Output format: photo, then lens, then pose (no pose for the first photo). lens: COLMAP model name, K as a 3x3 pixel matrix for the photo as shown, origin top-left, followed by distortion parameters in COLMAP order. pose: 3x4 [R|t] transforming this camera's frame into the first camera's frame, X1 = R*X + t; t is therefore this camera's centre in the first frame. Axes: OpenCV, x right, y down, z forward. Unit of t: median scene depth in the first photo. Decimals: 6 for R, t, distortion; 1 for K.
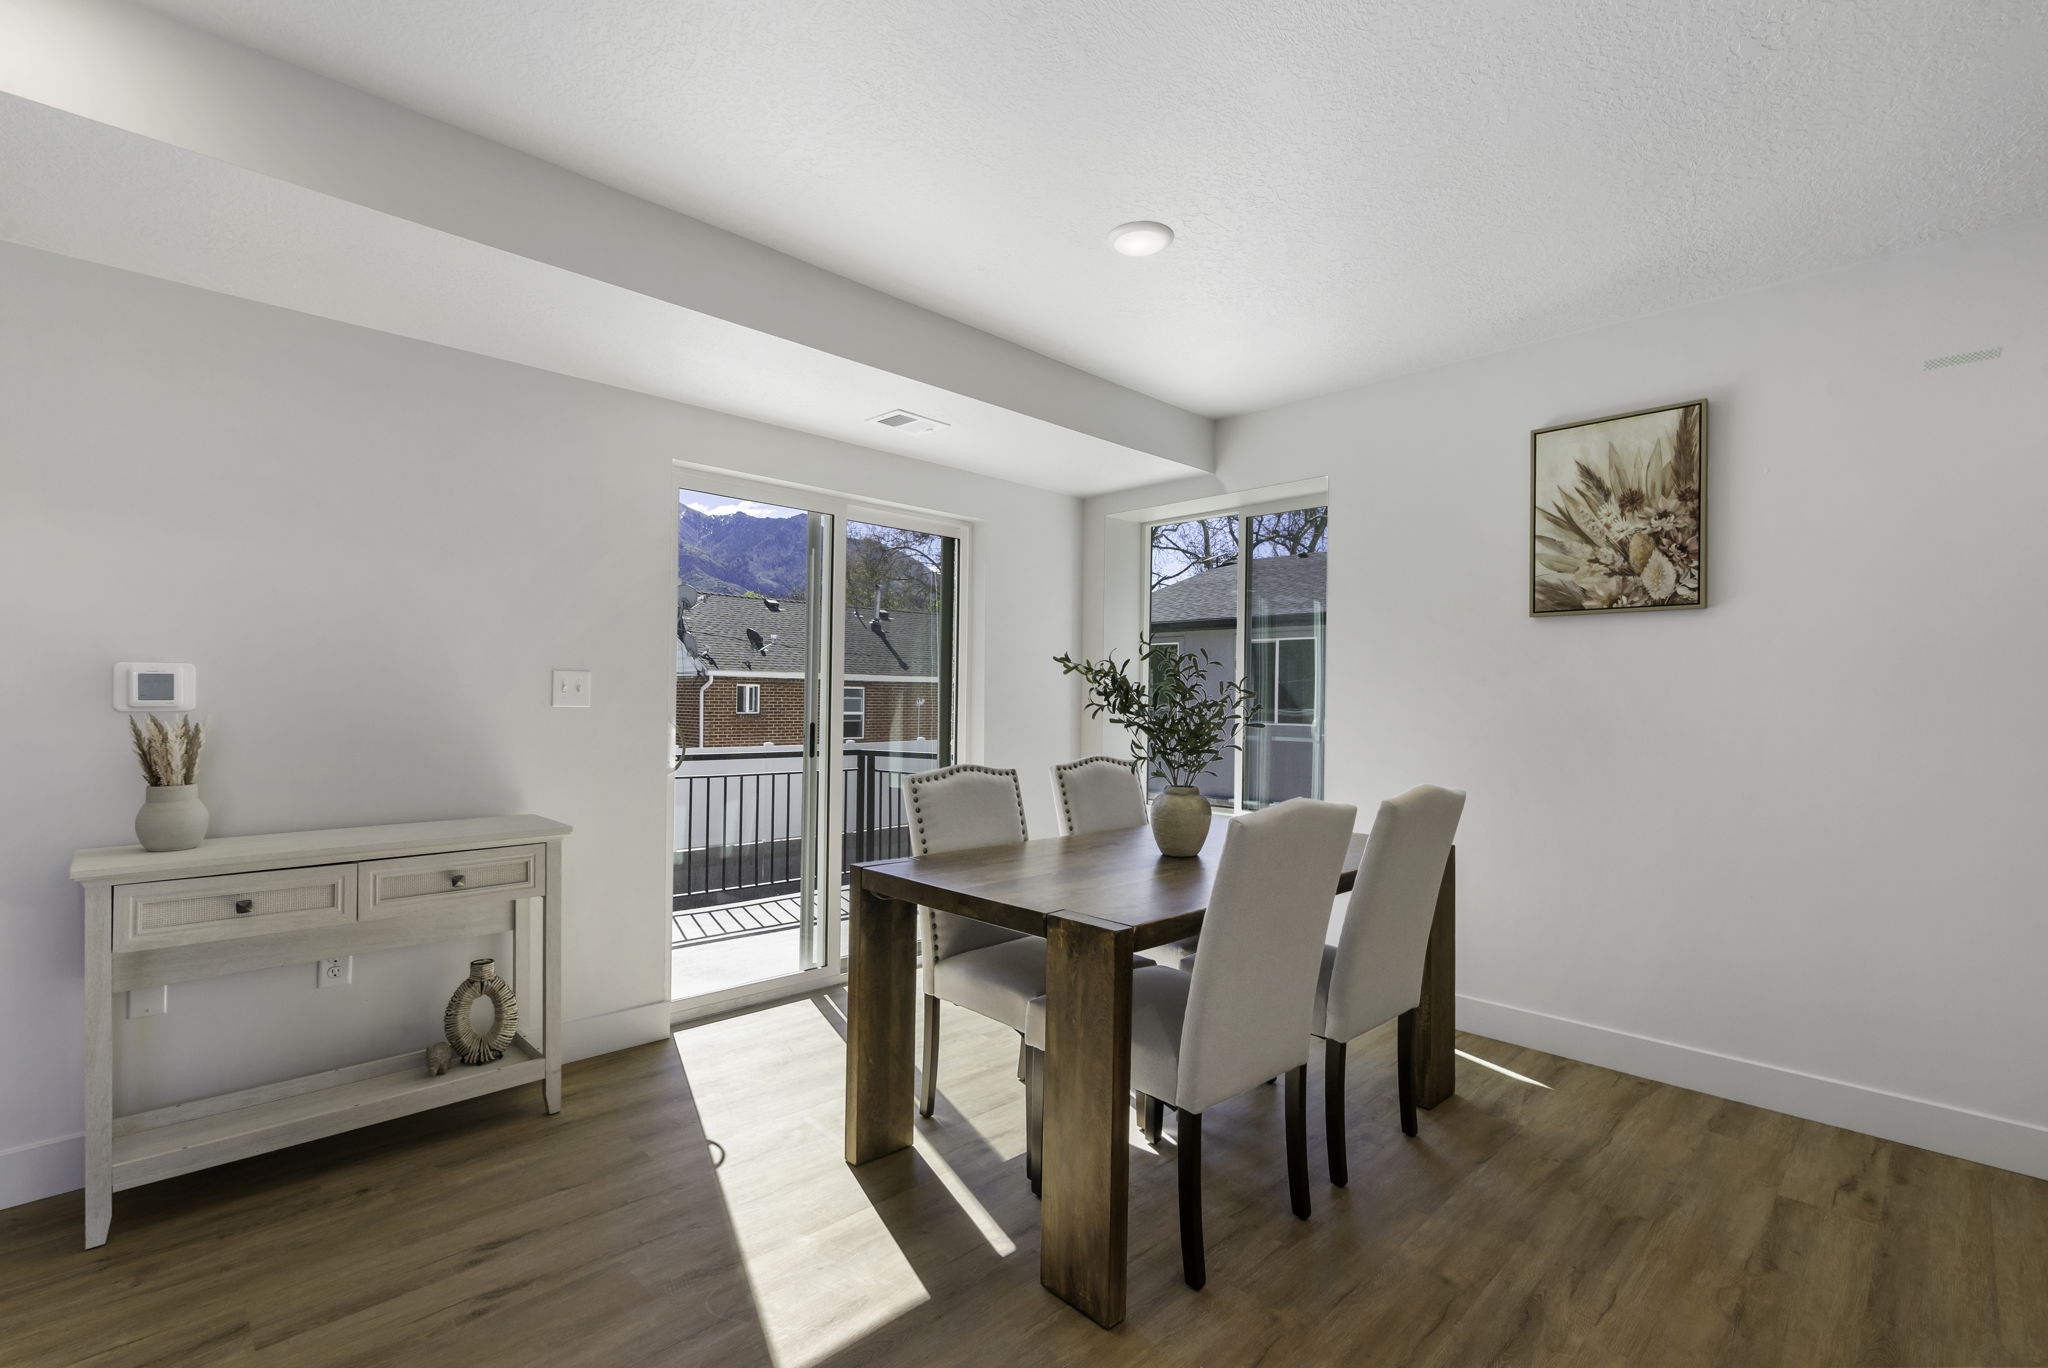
lens RADIAL K [[936.1, 0, 1018.6], [0, 936.1, 696.0], [0, 0, 1]] dist [-0.001576, 0.000106]
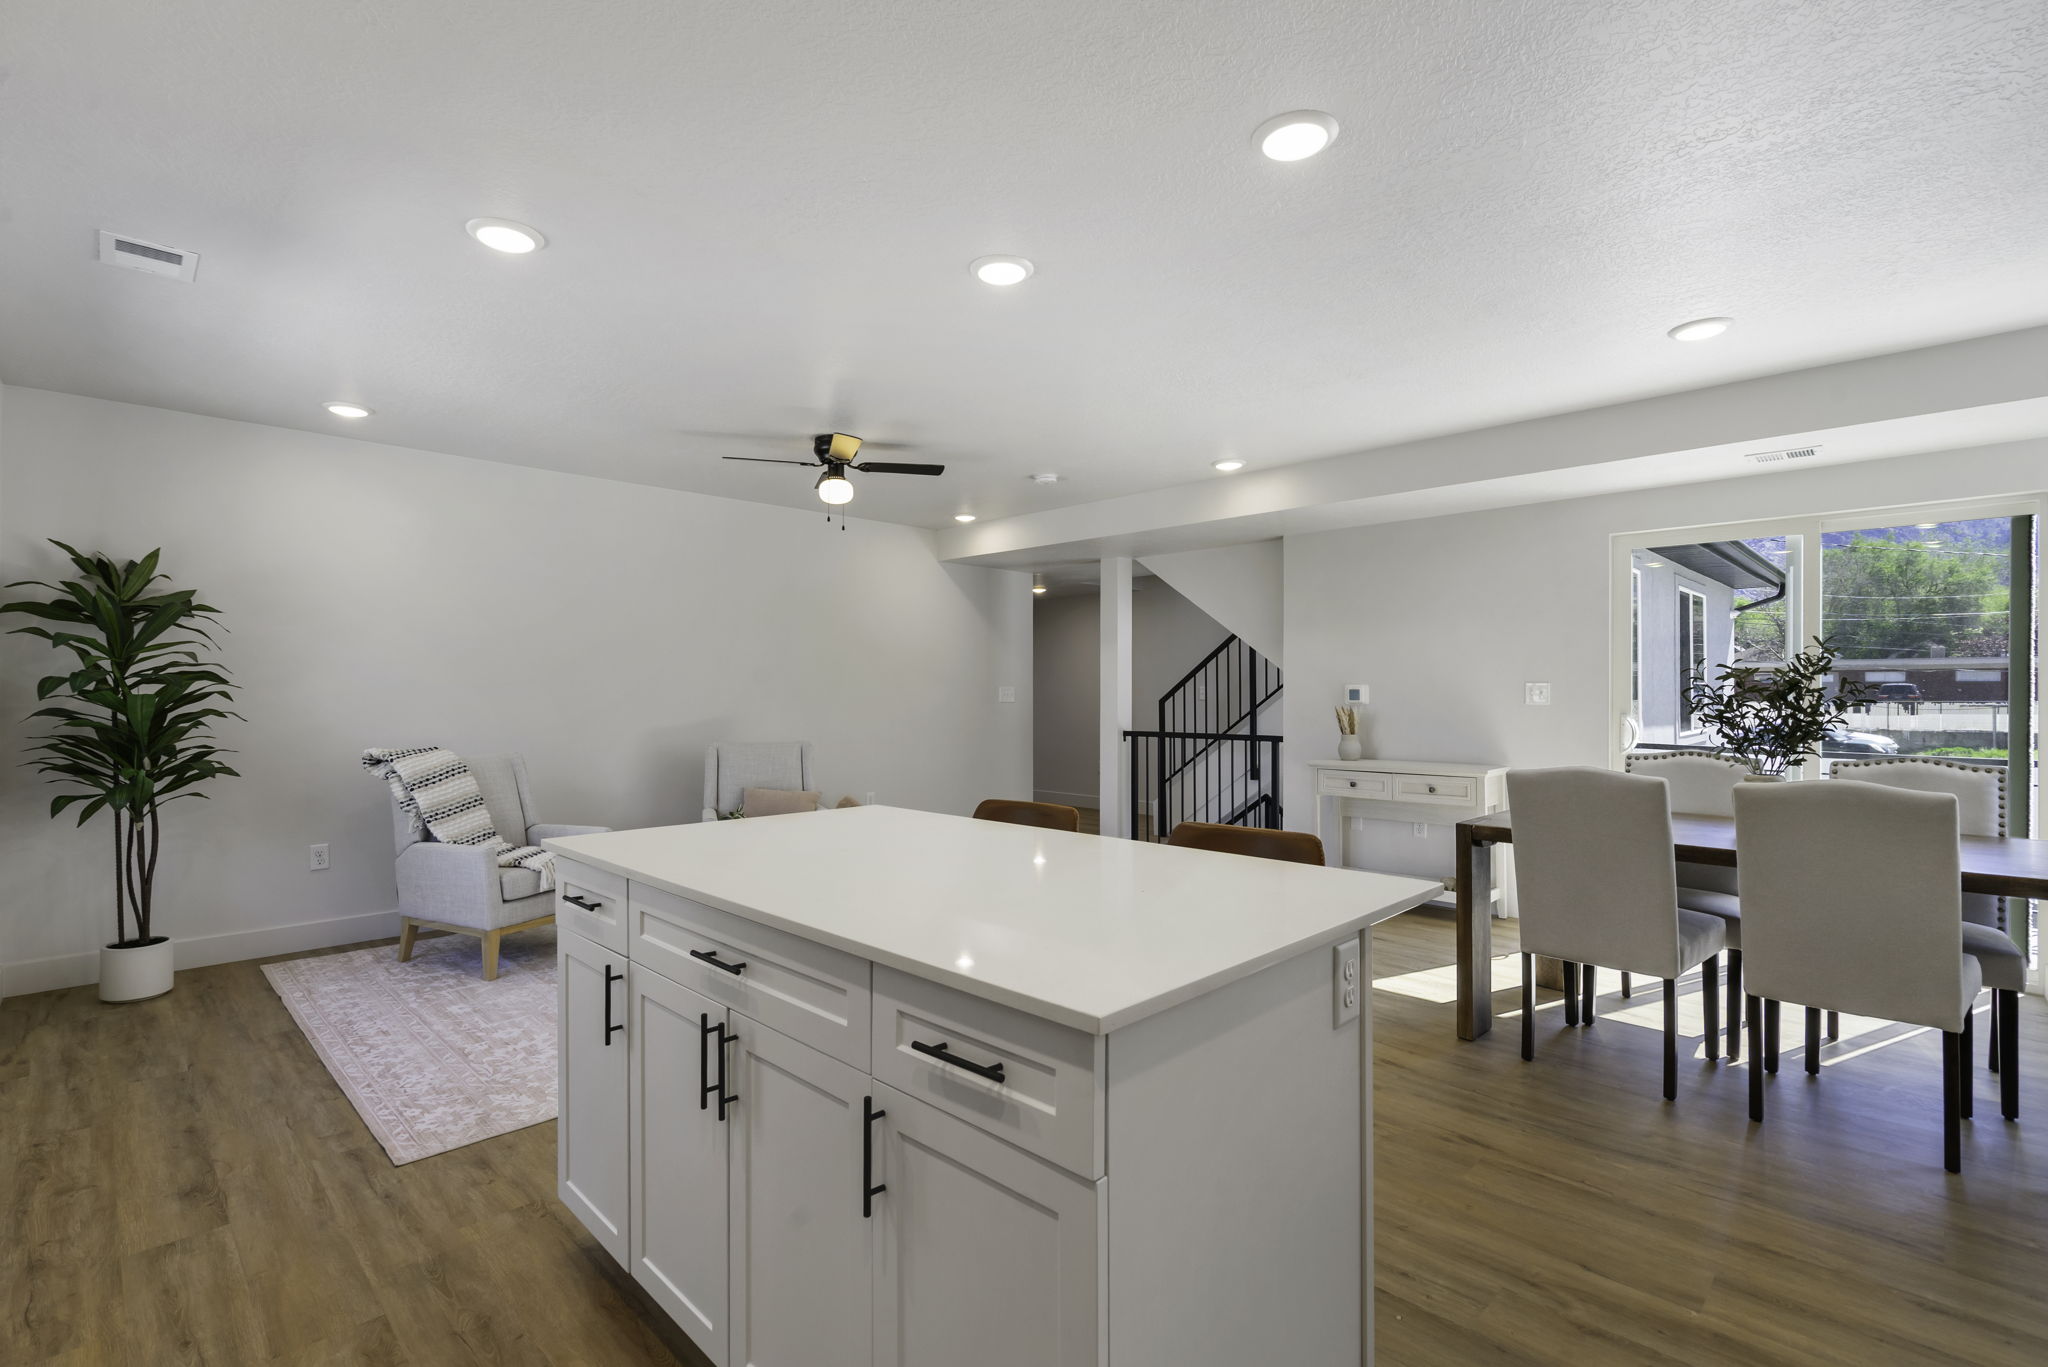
lens RADIAL K [[936.1, 0, 1014.5], [0, 936.1, 684.3], [0, 0, 1]] dist [-0.001576, 0.000106]
pose [[0.015892, -0.018387, -0.999705, 0.182022], [0.003776, 0.999825, -0.018329, 0.000550], [0.999867, -0.003484, 0.015959, 0.008648]]
